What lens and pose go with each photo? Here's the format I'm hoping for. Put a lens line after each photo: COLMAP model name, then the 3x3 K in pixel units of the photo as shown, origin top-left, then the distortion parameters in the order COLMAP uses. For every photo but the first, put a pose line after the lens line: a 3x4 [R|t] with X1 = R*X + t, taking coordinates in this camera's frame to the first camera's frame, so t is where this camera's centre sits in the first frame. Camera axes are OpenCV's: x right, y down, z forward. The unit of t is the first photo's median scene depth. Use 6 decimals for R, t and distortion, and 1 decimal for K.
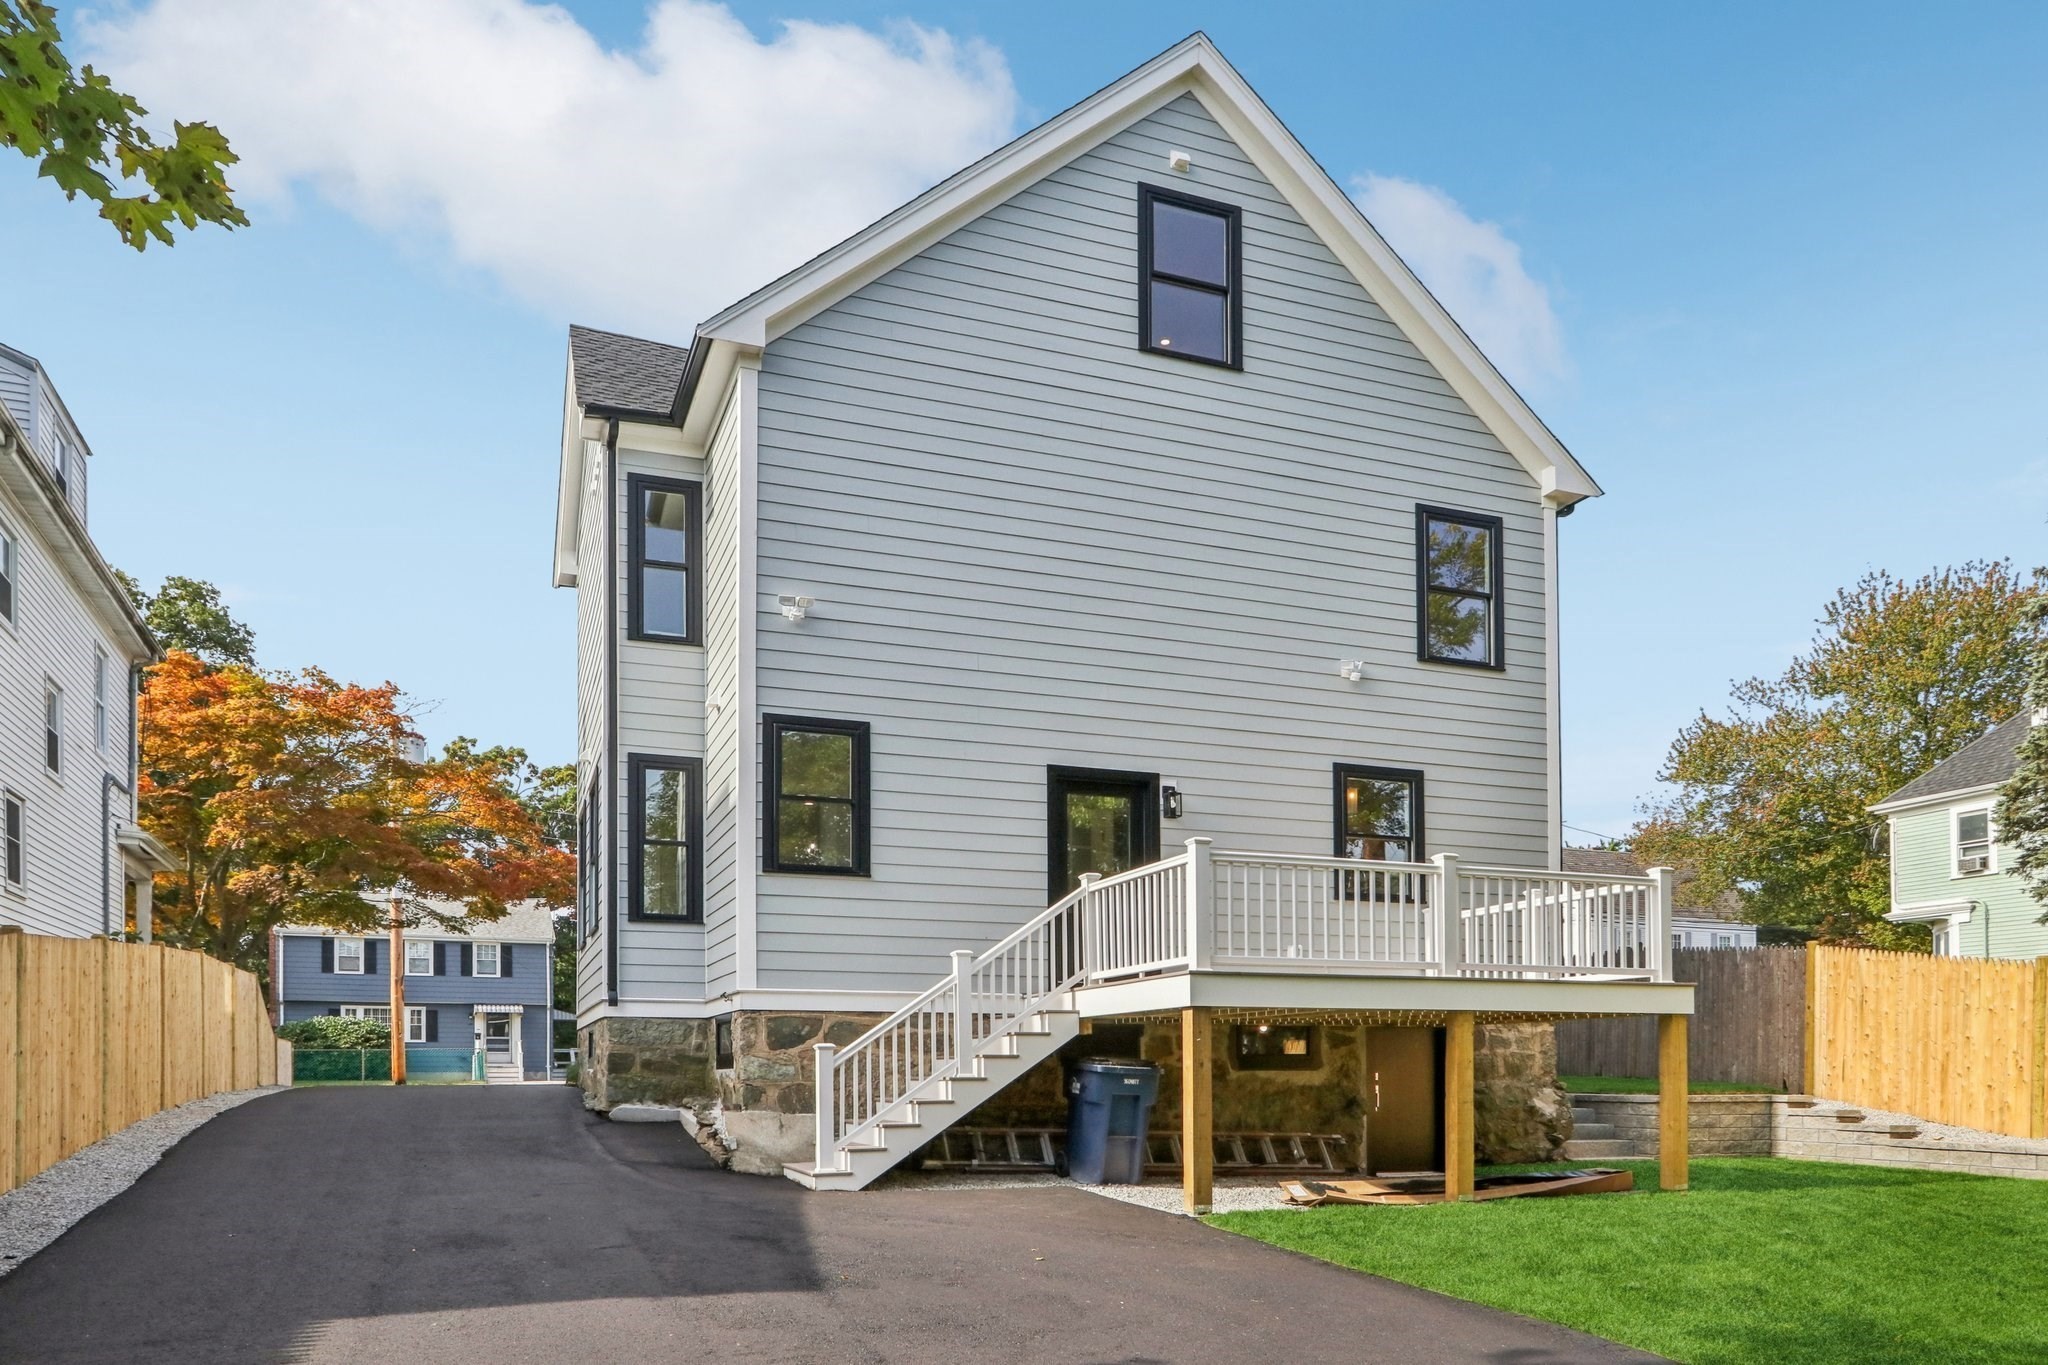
lens RADIAL K [[1329.9, 0, 1020.4], [0, 1329.9, 719.3], [0, 0, 1]] dist [-0.000816, 0.001865]
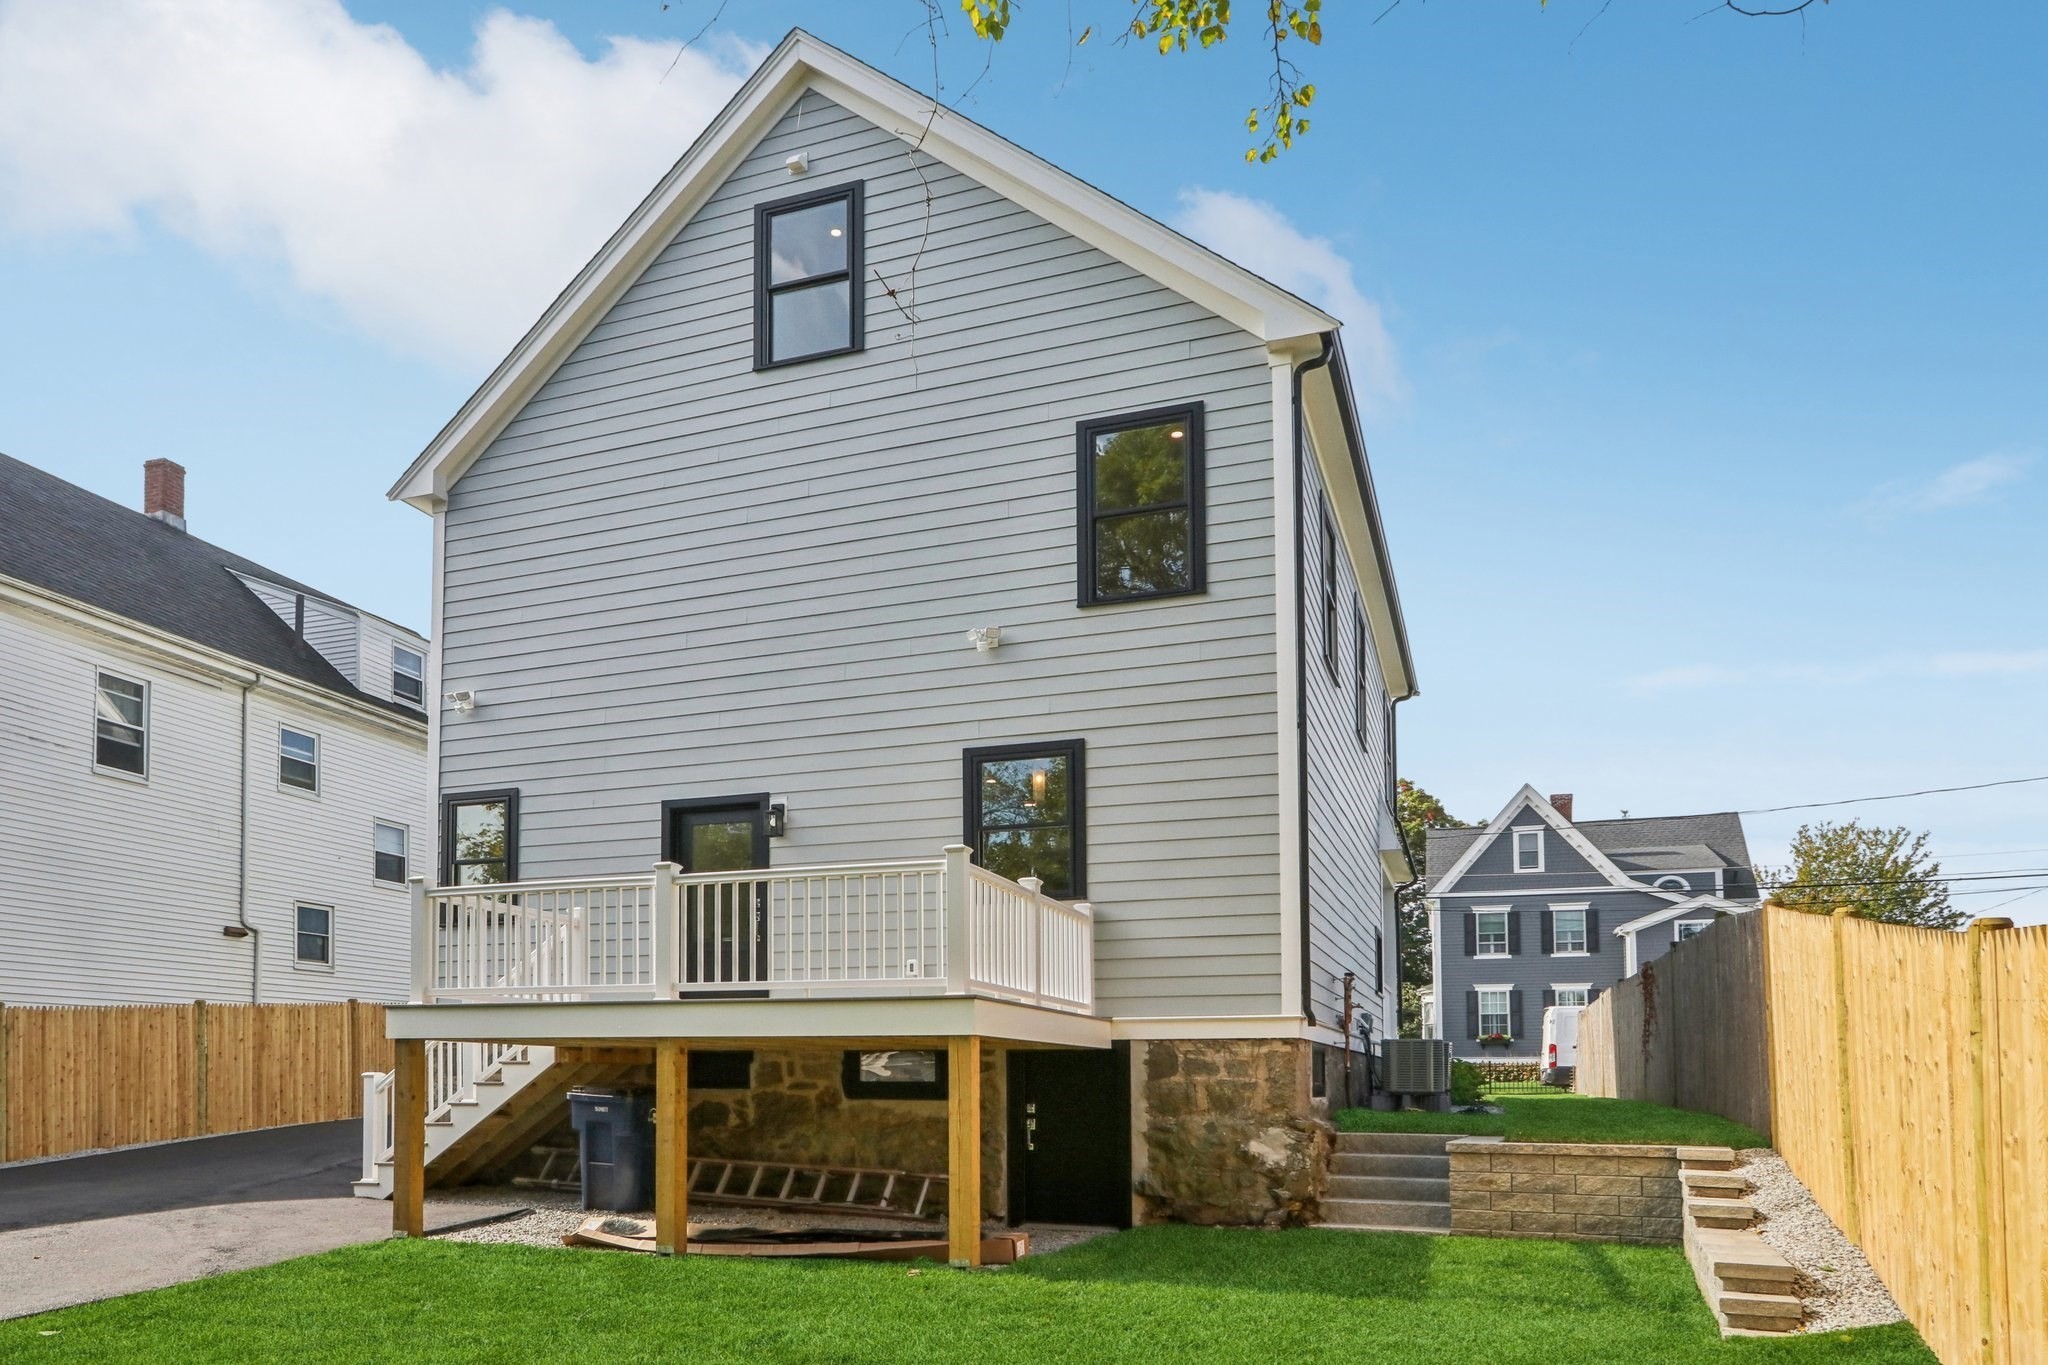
lens RADIAL K [[1383.2, 0, 1024.0], [0, 1383.2, 682.5], [0, 0, 1]] dist [-0.004035, -0.000785]
pose [[0.751668, -0.180615, -0.634329, 0.842257], [0.160221, 0.982967, -0.090025, 0.077095], [0.639784, -0.033964, 0.767804, 0.316610]]
